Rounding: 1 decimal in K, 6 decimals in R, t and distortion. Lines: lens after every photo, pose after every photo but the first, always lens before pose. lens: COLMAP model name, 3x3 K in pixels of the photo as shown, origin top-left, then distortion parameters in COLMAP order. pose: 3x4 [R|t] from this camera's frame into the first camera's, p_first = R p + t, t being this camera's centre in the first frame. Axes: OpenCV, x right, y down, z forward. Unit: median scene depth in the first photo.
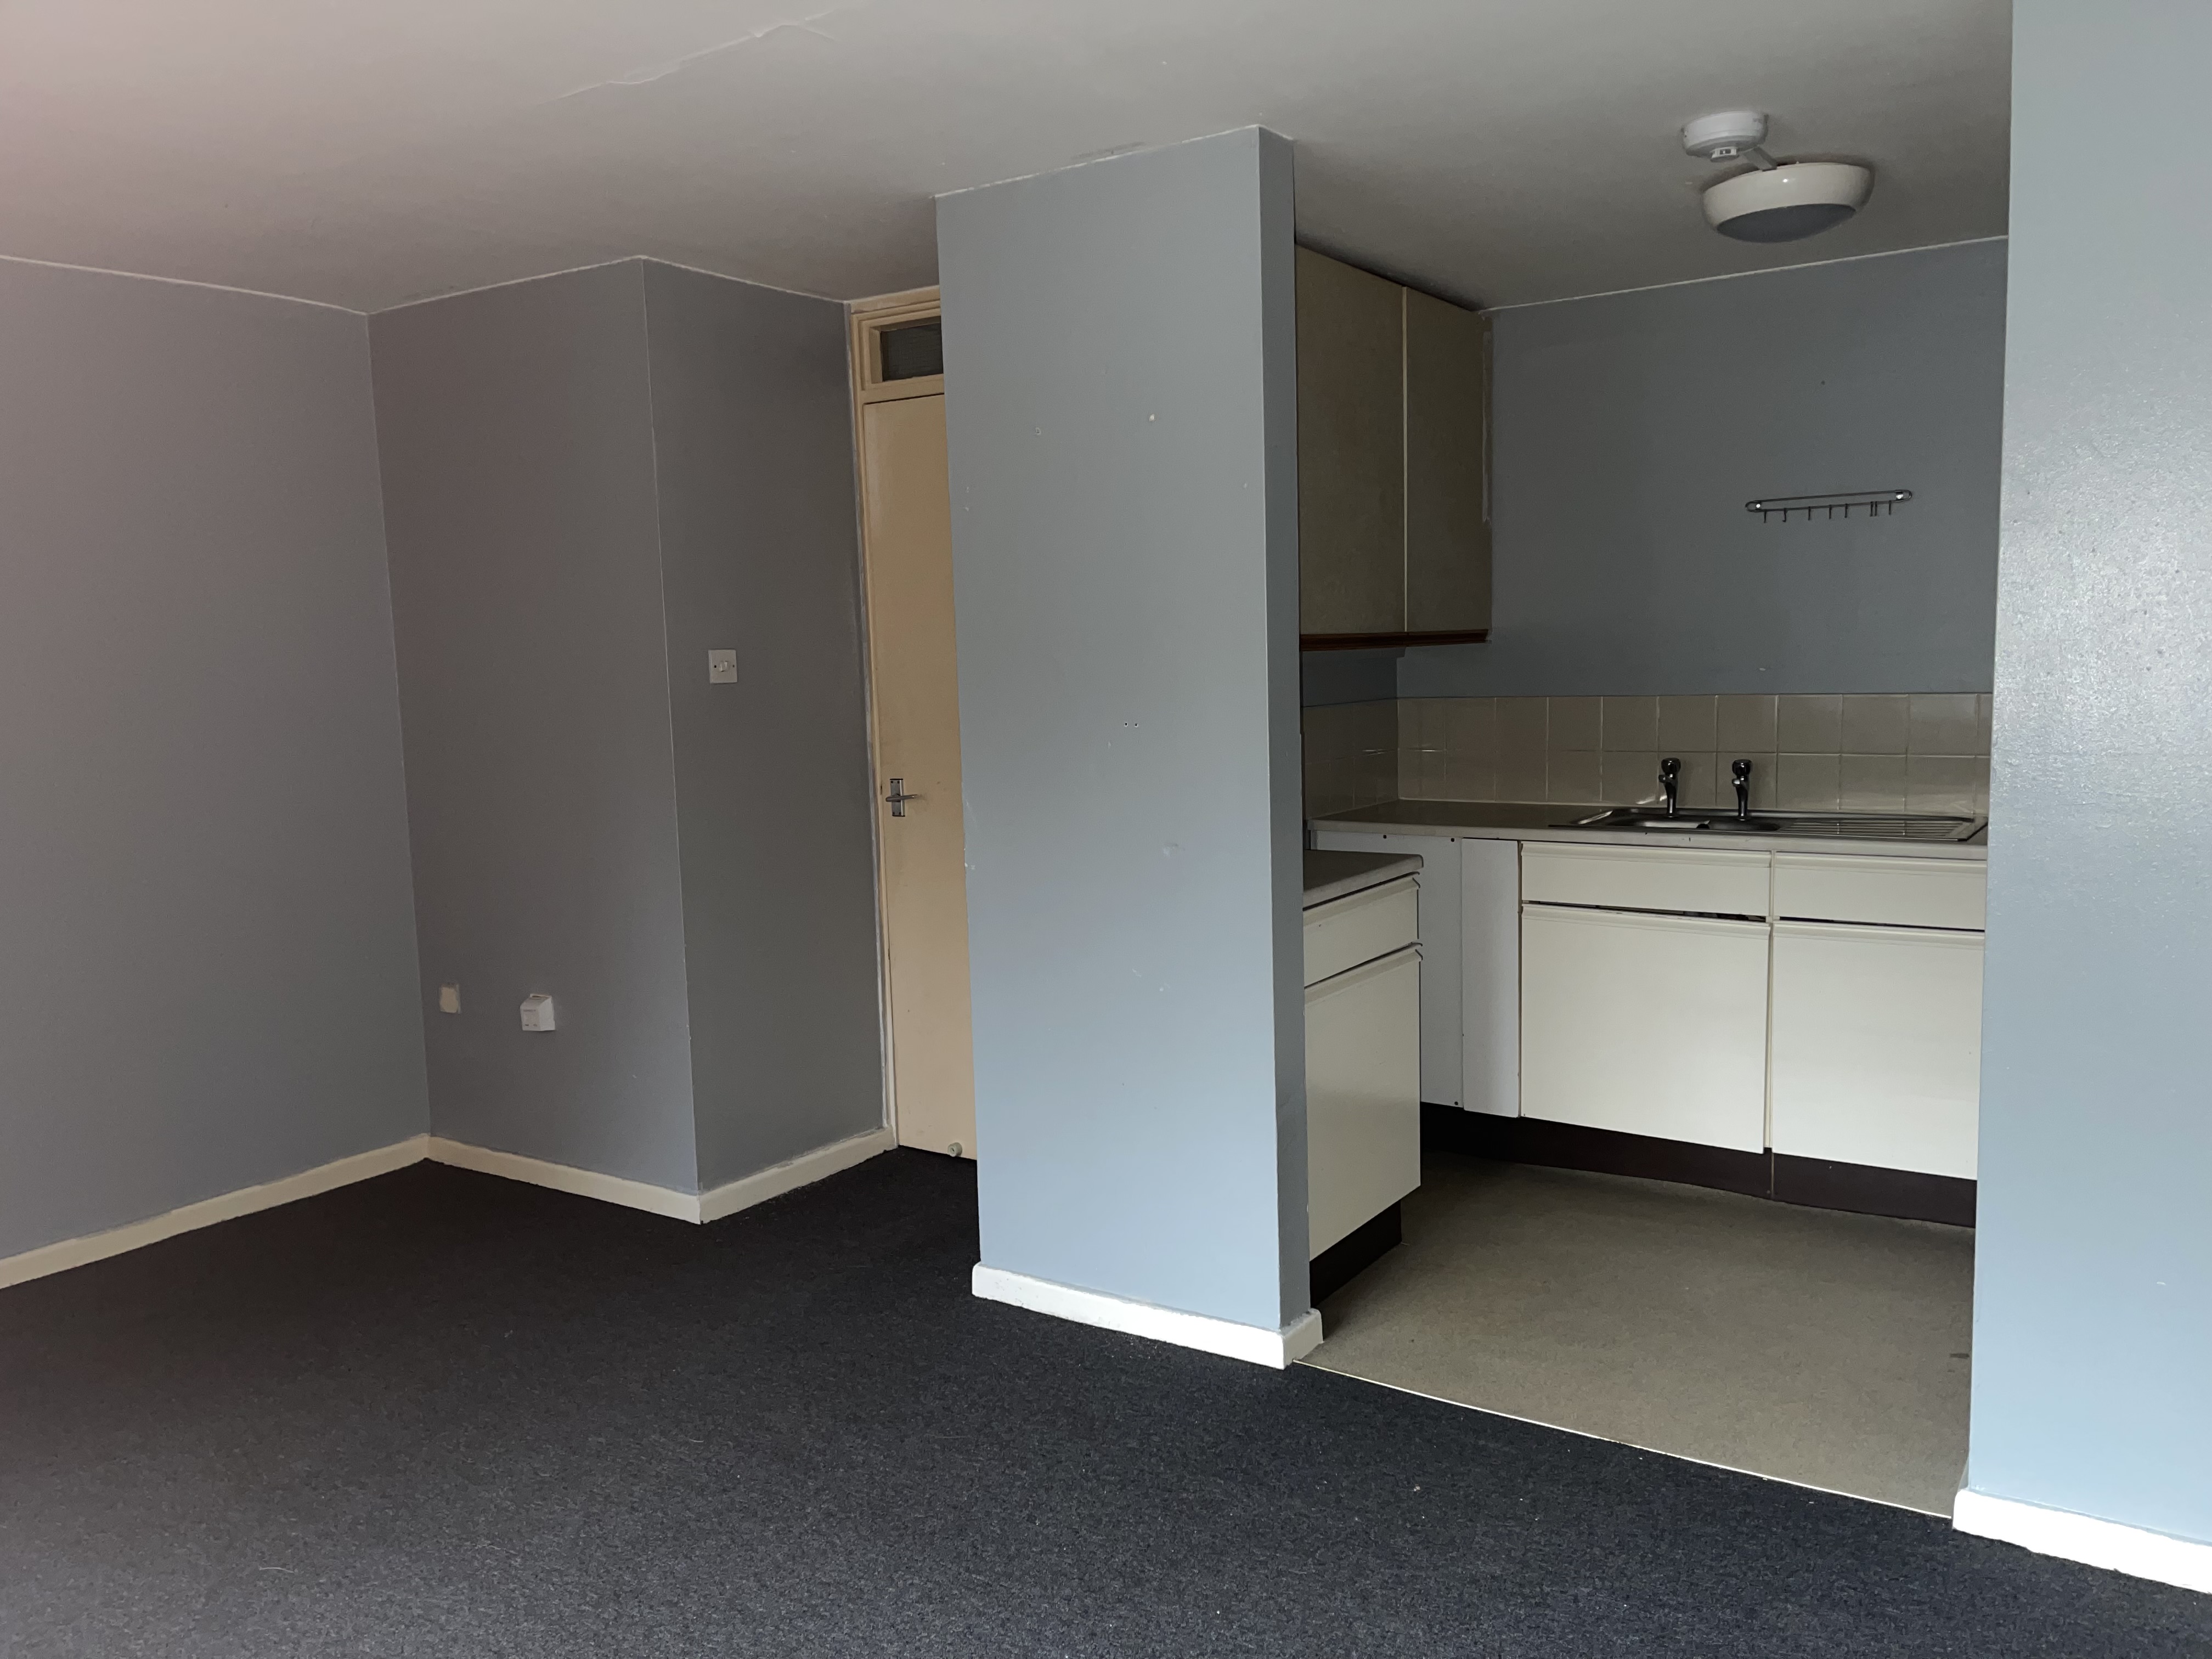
lens RADIAL K [[1644.1, 0, 1106.0], [0, 1644.1, 829.5], [0, 0, 1]] dist [0.043757, -0.062839]
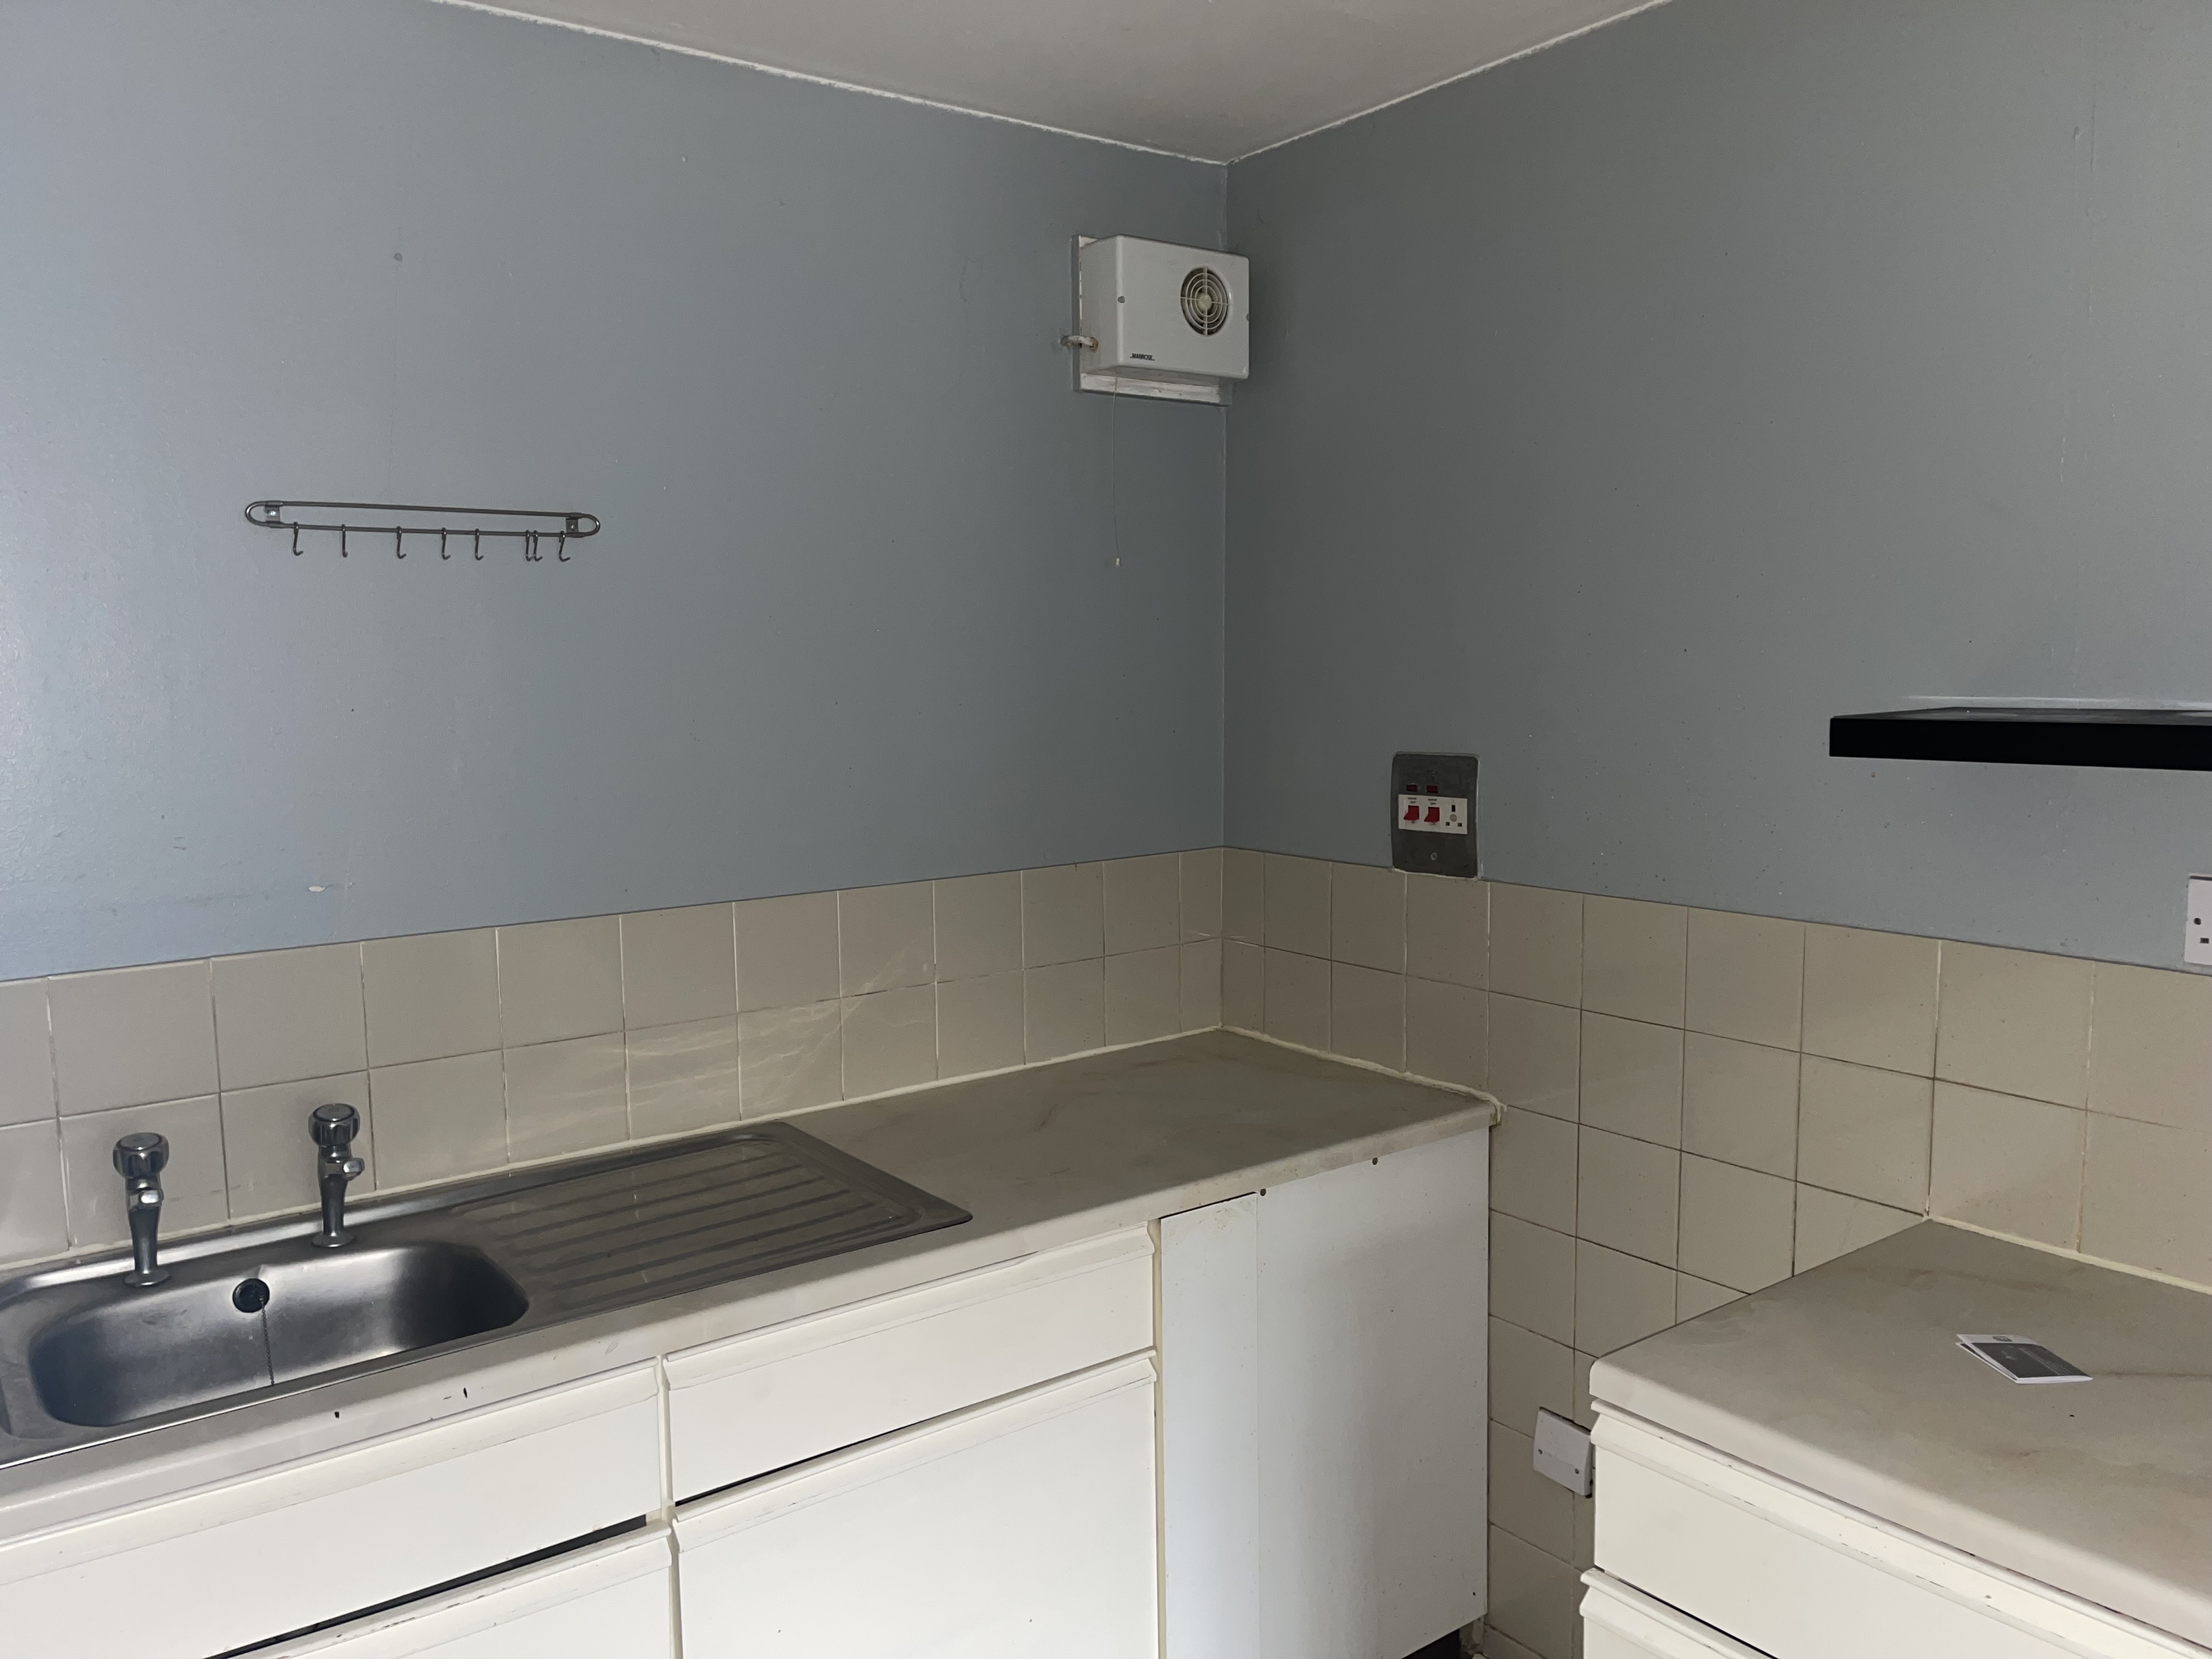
lens RADIAL K [[1644.1, 0, 1106.0], [0, 1644.1, 829.5], [0, 0, 1]] dist [0.043757, -0.062839]
pose [[0.306805, -0.083348, 0.948116, 0.050314], [0.105984, 0.992955, 0.052994, -0.117668], [-0.945853, 0.084227, 0.313477, 0.687496]]
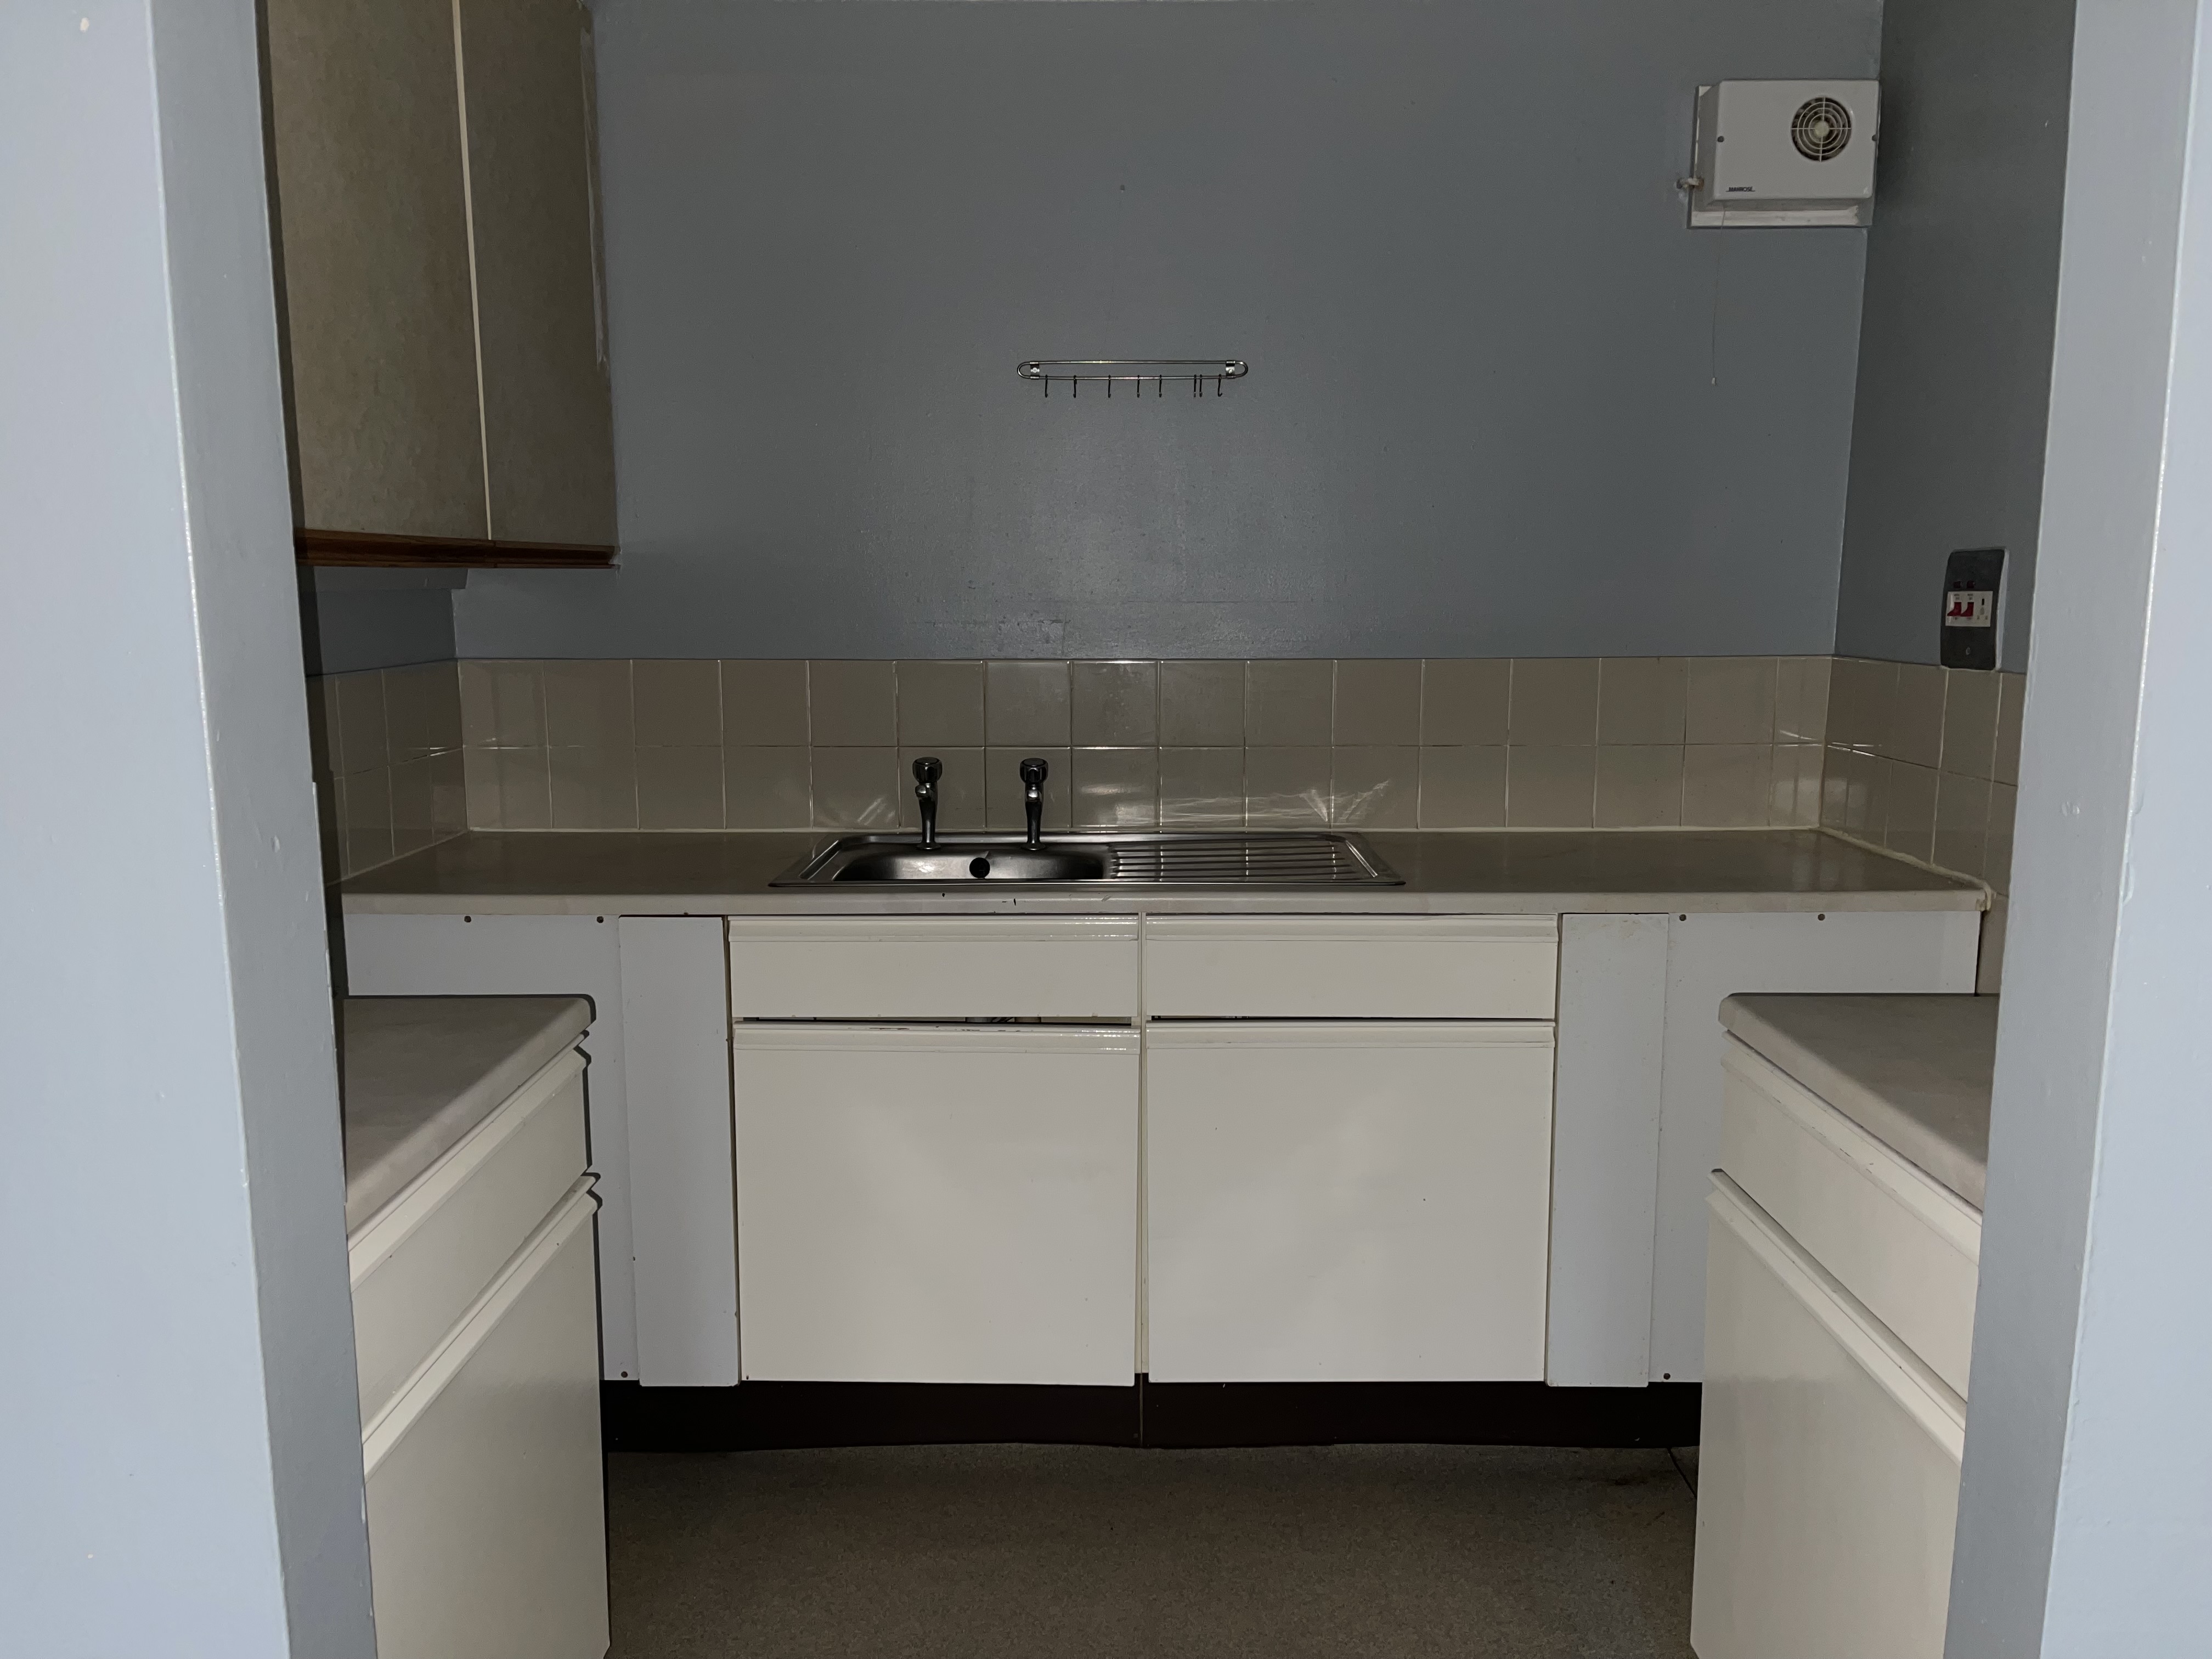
lens RADIAL K [[1644.1, 0, 1106.0], [0, 1644.1, 829.5], [0, 0, 1]] dist [0.043757, -0.062839]
pose [[0.825495, -0.059823, 0.561231, 0.041015], [0.039572, 0.998055, 0.048180, -0.045360], [-0.563021, -0.017563, 0.826256, 0.452035]]
